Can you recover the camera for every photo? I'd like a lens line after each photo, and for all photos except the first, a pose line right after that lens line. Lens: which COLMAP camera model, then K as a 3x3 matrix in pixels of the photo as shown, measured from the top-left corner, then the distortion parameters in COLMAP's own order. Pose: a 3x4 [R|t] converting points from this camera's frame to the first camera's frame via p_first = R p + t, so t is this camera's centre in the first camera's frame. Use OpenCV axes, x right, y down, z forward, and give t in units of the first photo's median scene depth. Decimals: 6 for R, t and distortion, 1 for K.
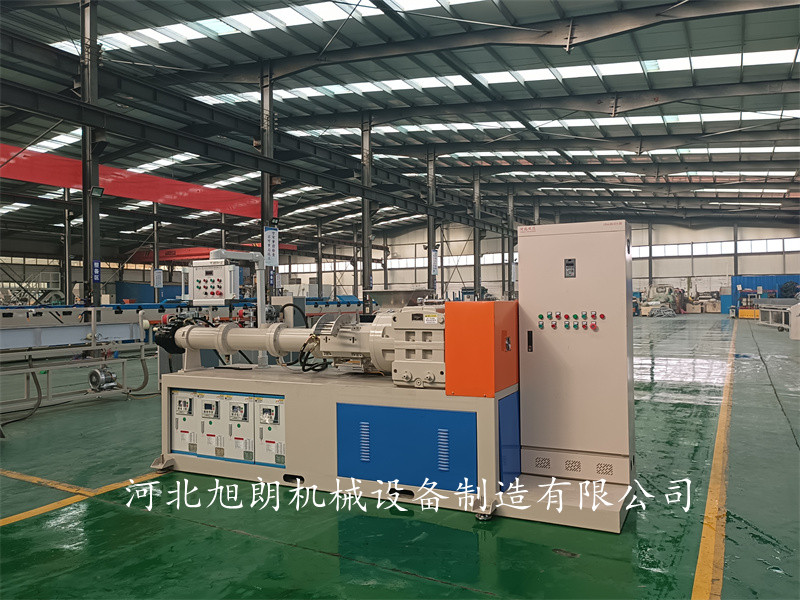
lens RADIAL K [[636.9, 0, 395.7], [0, 636.9, 302.7], [0, 0, 1]] dist [0.023567, 0.005784]
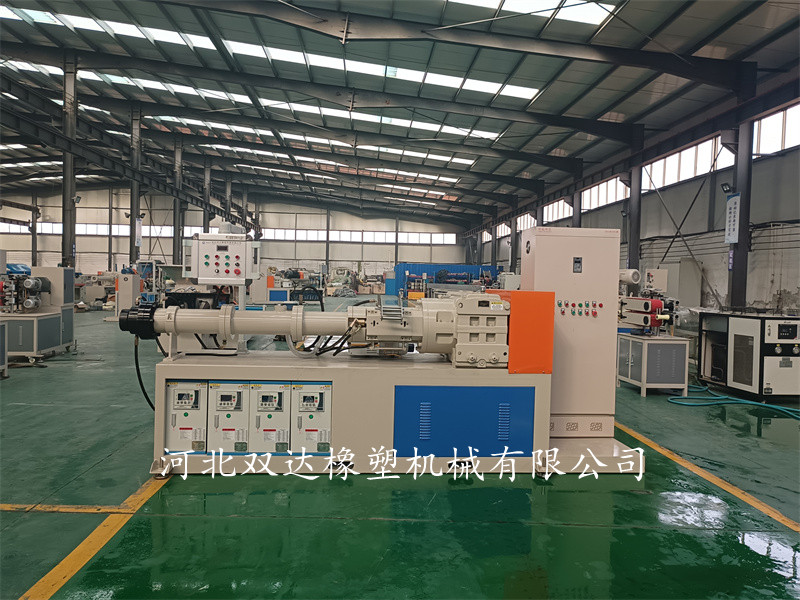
lens RADIAL K [[636.9, 0, 406.3], [0, 636.9, 300.5], [0, 0, 1]] dist [0.023567, 0.005784]
pose [[0.855228, 0.017156, 0.517968, -0.132217], [-0.033957, 0.999159, 0.022975, -0.000734], [-0.517138, -0.037238, 0.855092, 0.026726]]
